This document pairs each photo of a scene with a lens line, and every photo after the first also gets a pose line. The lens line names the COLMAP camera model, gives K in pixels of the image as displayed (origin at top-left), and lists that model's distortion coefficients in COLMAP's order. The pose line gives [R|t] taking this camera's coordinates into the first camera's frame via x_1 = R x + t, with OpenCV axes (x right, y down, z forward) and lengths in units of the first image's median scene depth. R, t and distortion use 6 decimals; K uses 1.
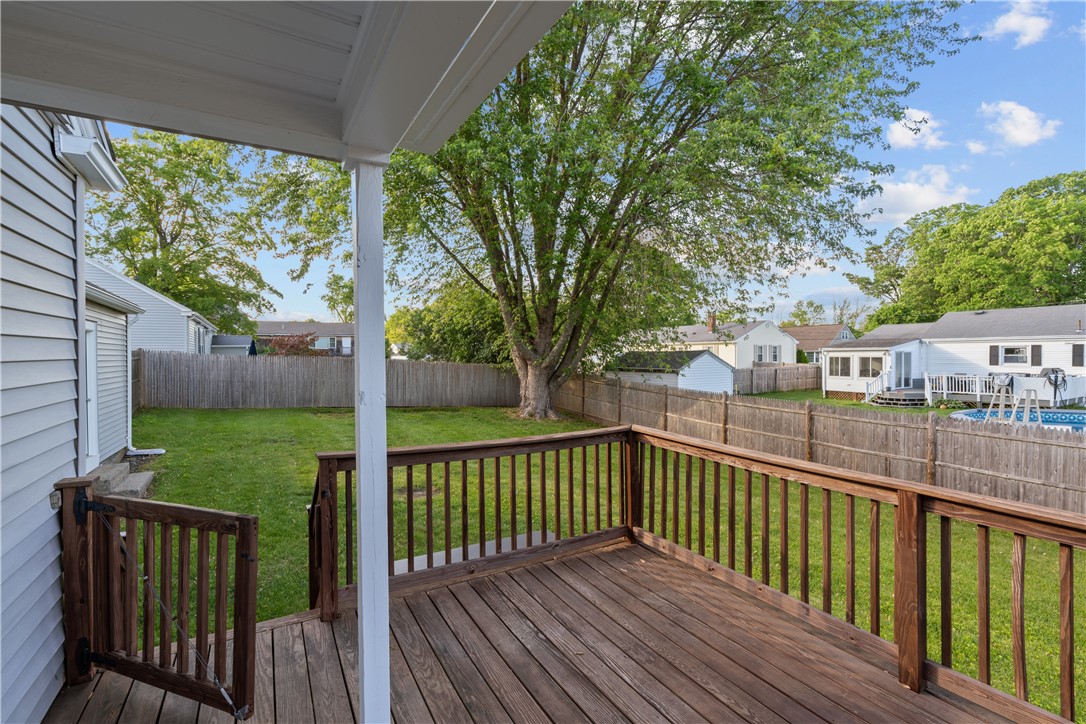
lens RADIAL K [[493.5, 0, 545.5], [0, 493.5, 359.2], [0, 0, 1]] dist [-0.002235, 0.000284]
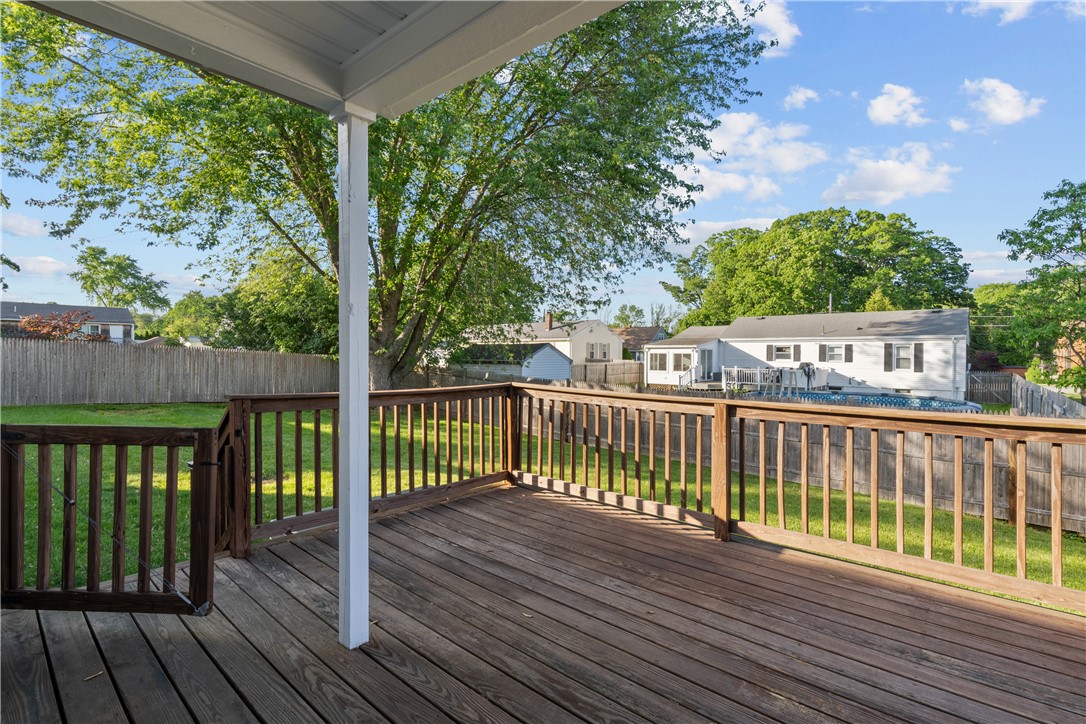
lens RADIAL K [[515.1, 0, 546.6], [0, 515.1, 356.2], [0, 0, 1]] dist [-0.001515, 0.000608]
pose [[0.945974, 0.008836, 0.324122, -0.036475], [-0.006196, 0.999939, -0.009175, 0.022873], [-0.324183, 0.006671, 0.945971, -0.040405]]
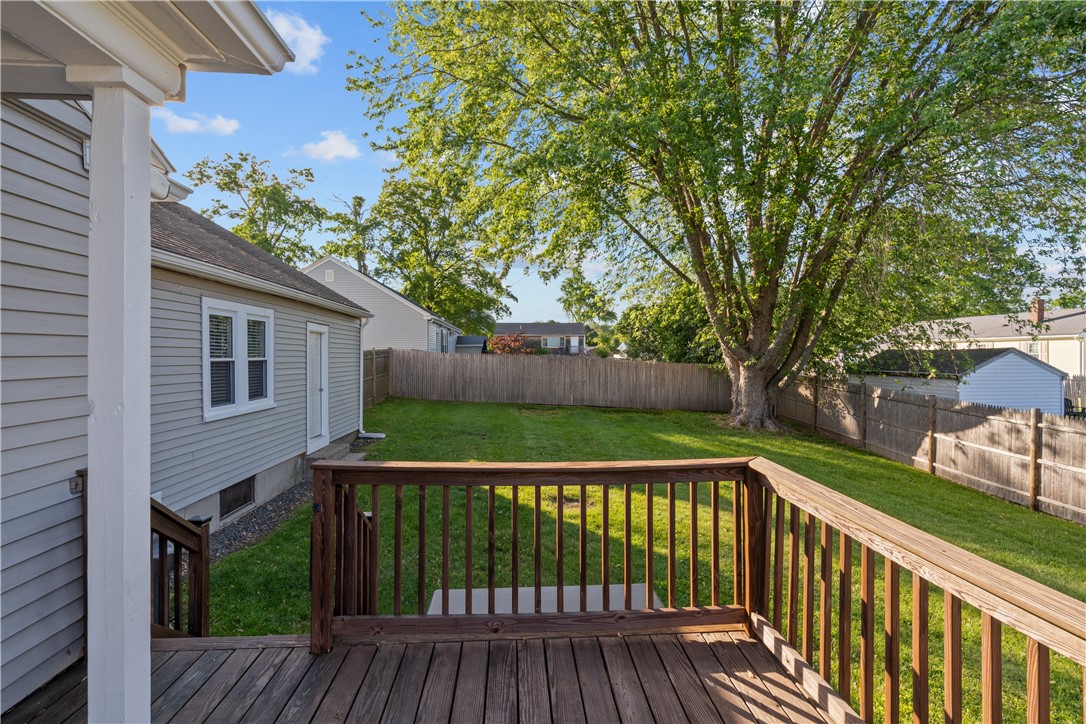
lens RADIAL K [[501.9, 0, 547.5], [0, 501.9, 357.0], [0, 0, 1]] dist [-0.007161, -0.000367]
pose [[0.893353, 0.005398, -0.449324, 0.061663], [-0.006641, 0.999977, -0.001190, -0.000130], [0.449307, 0.004047, 0.893368, 0.073023]]
